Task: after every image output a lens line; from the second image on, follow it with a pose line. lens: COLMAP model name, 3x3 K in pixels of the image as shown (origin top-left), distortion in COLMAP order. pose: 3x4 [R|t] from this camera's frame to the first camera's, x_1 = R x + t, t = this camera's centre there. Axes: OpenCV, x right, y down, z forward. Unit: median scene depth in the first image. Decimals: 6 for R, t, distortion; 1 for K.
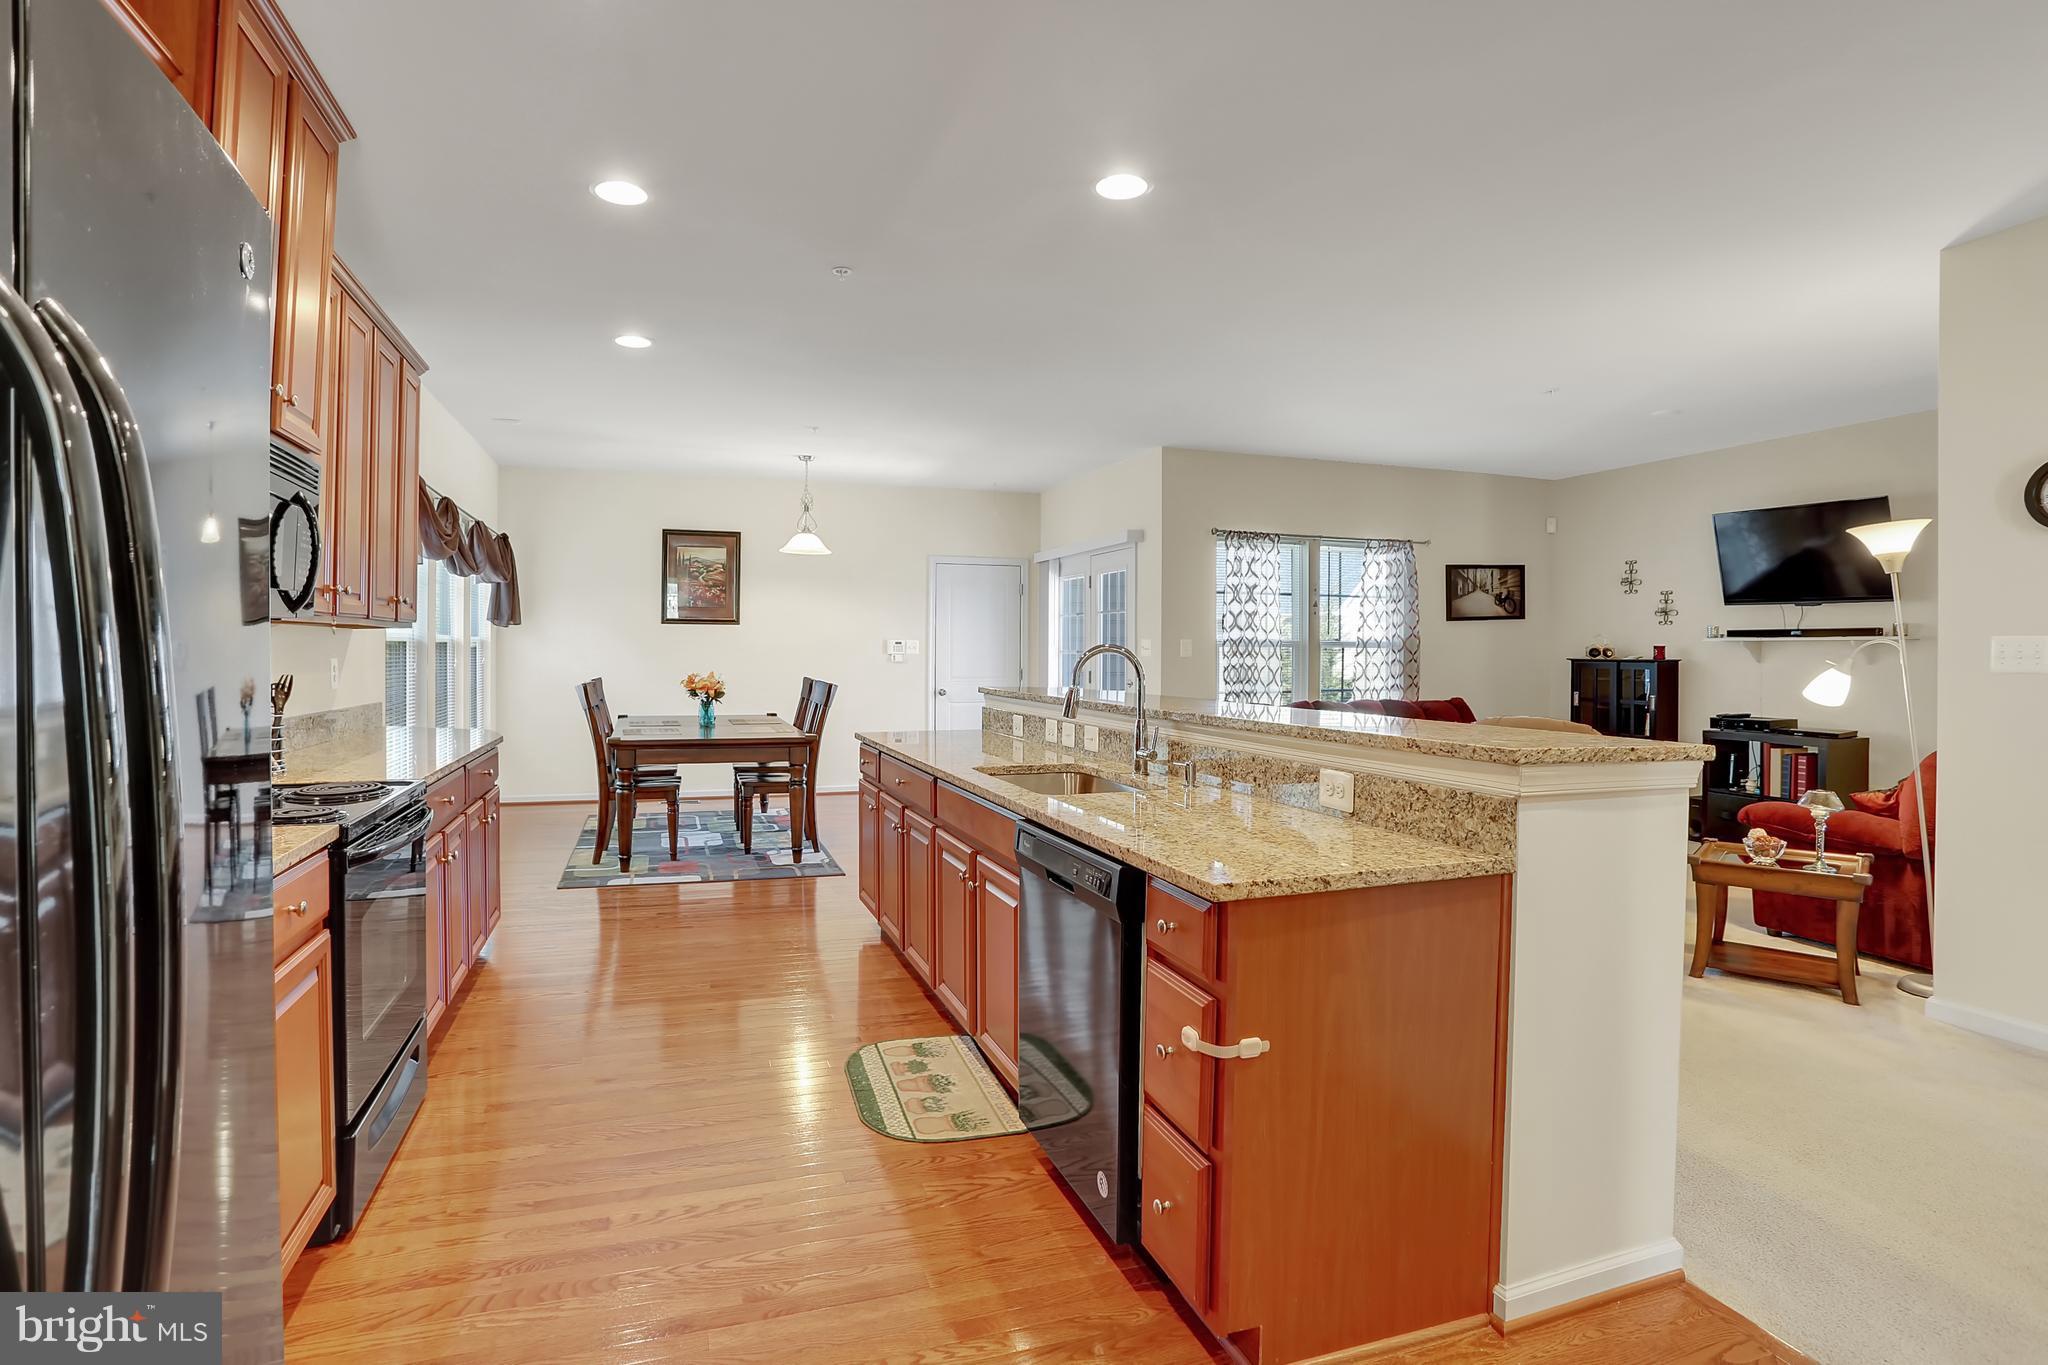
lens RADIAL K [[1024.1, 0, 1036.4], [0, 1024.1, 652.6], [0, 0, 1]] dist [-0.004346, -0.000258]
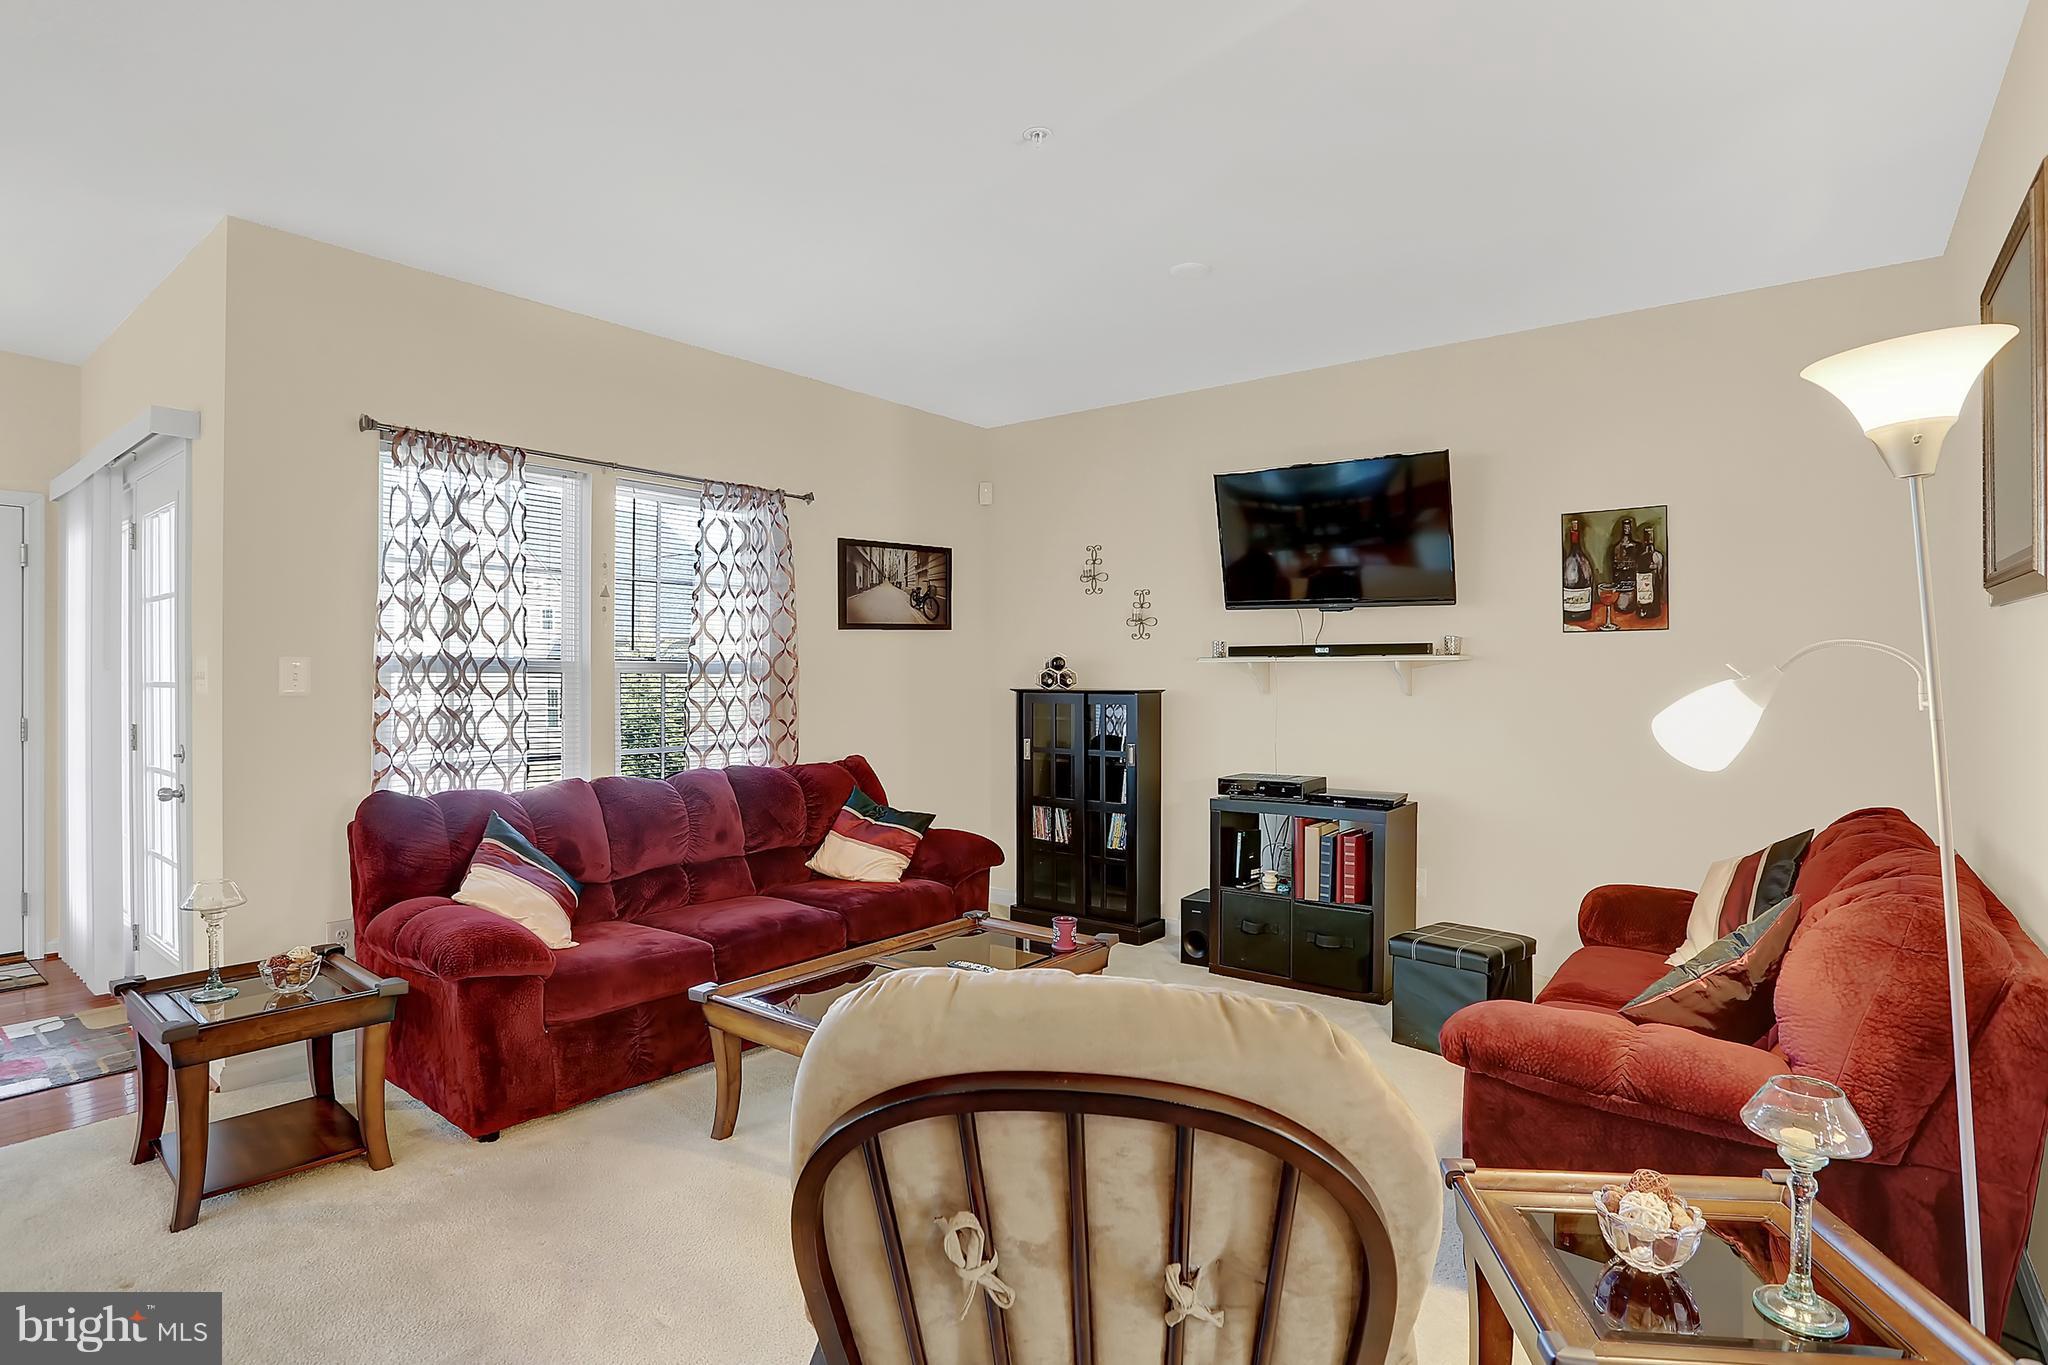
lens RADIAL K [[1024.1, 0, 1036.4], [0, 1024.1, 652.6], [0, 0, 1]] dist [-0.004346, -0.000258]
pose [[0.845687, 0.008319, 0.533614, 0.182074], [0.004520, 0.999731, -0.022750, -0.002585], [-0.533659, 0.021651, 0.845422, 0.439118]]
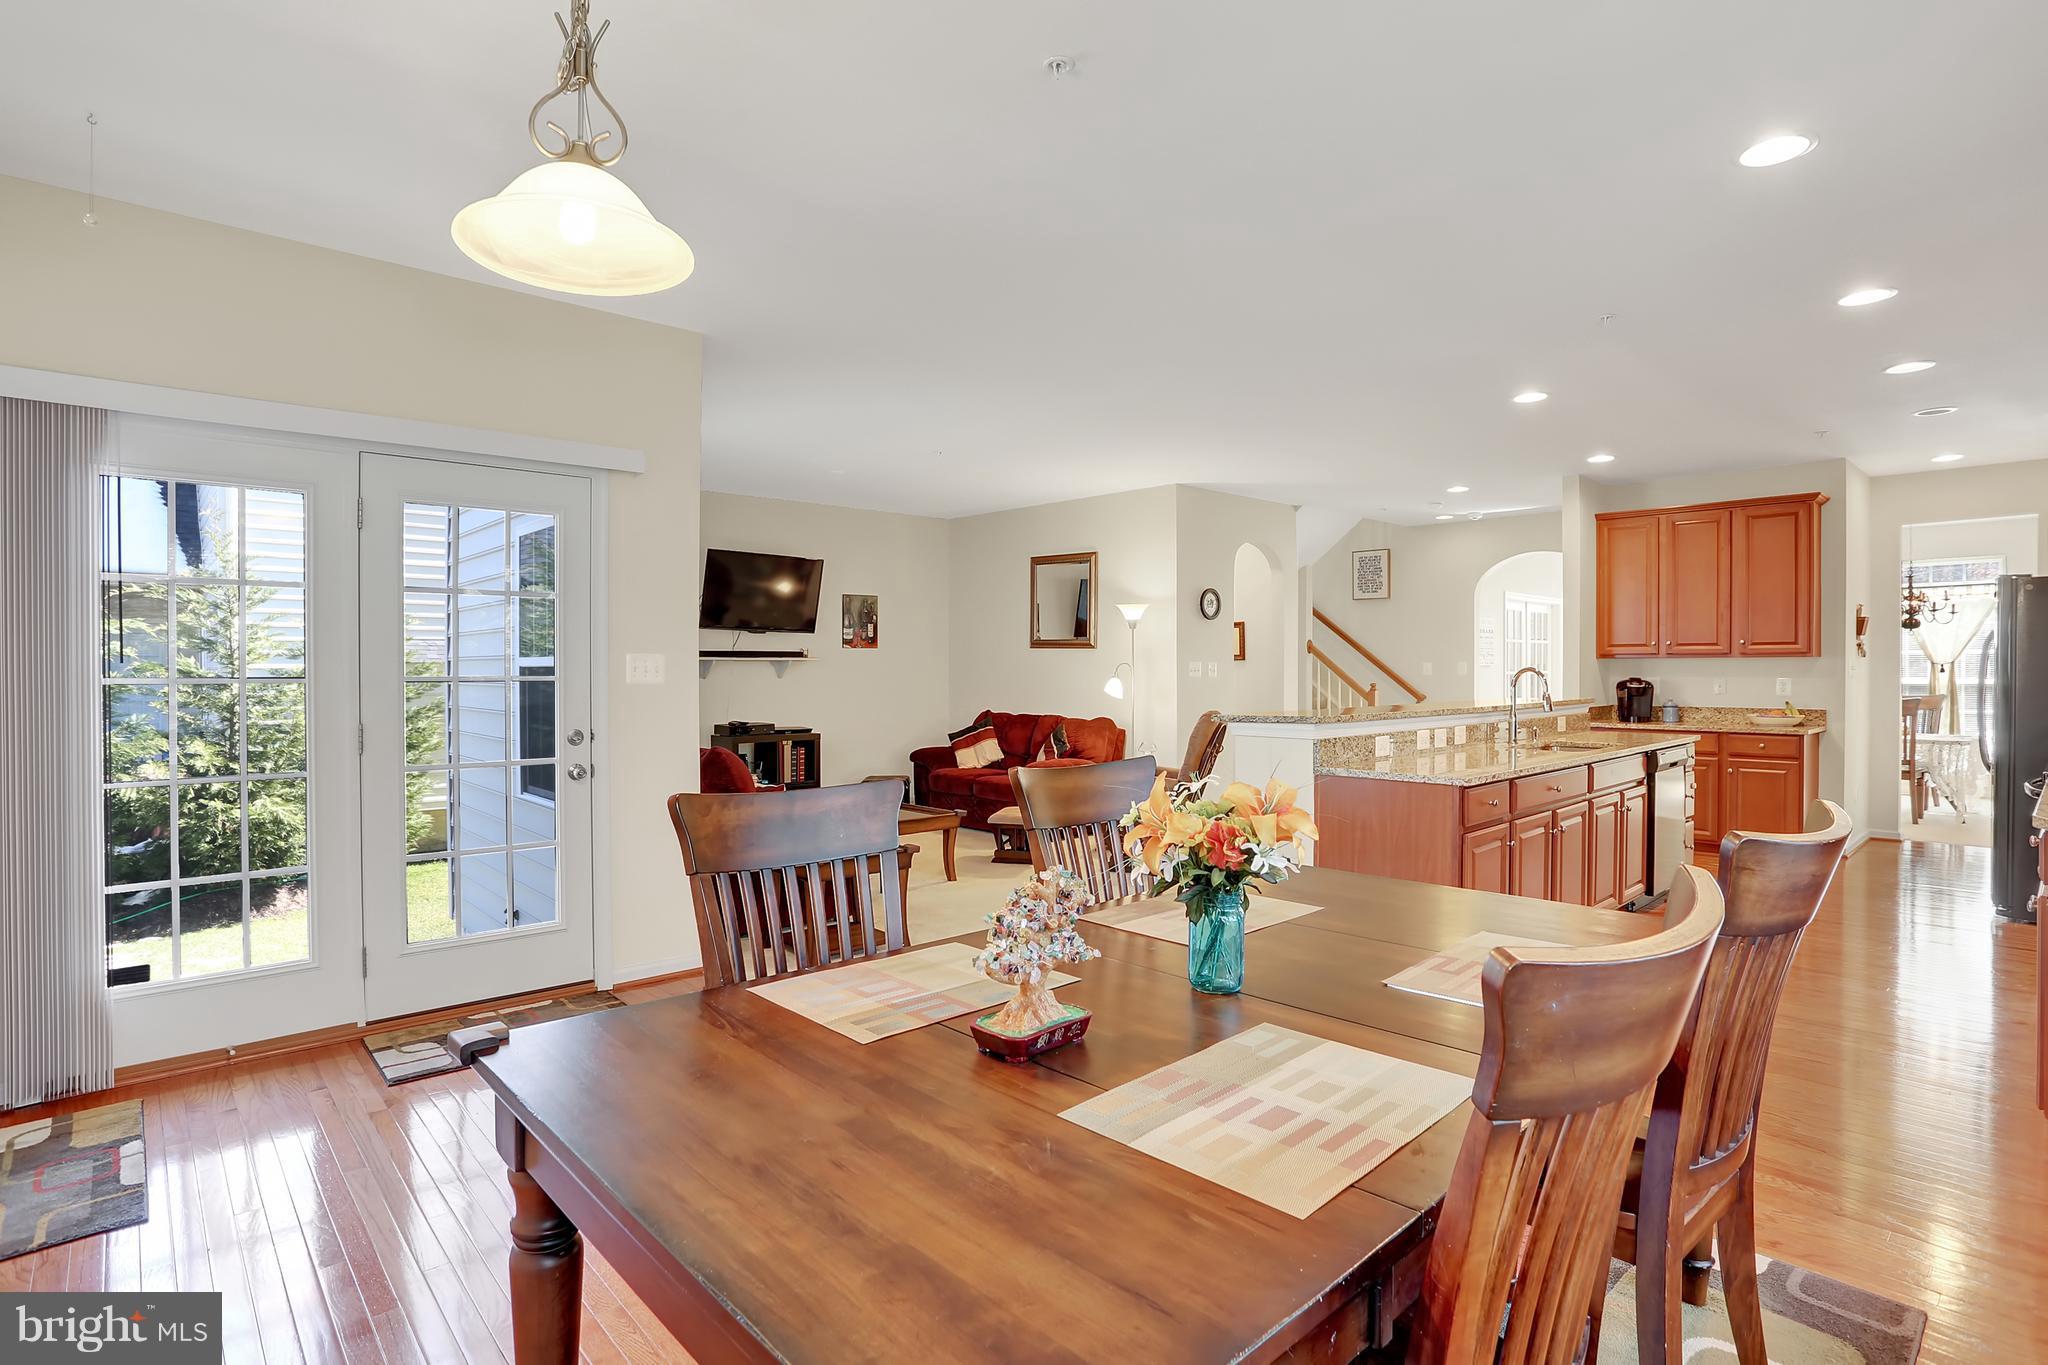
lens RADIAL K [[1024.1, 0, 1036.4], [0, 1024.1, 652.6], [0, 0, 1]] dist [-0.004346, -0.000258]
pose [[-0.379375, 0.008060, 0.925208, -0.430952], [0.003127, 0.999968, -0.007430, -0.009756], [-0.925238, 0.000074, -0.379388, 0.963791]]
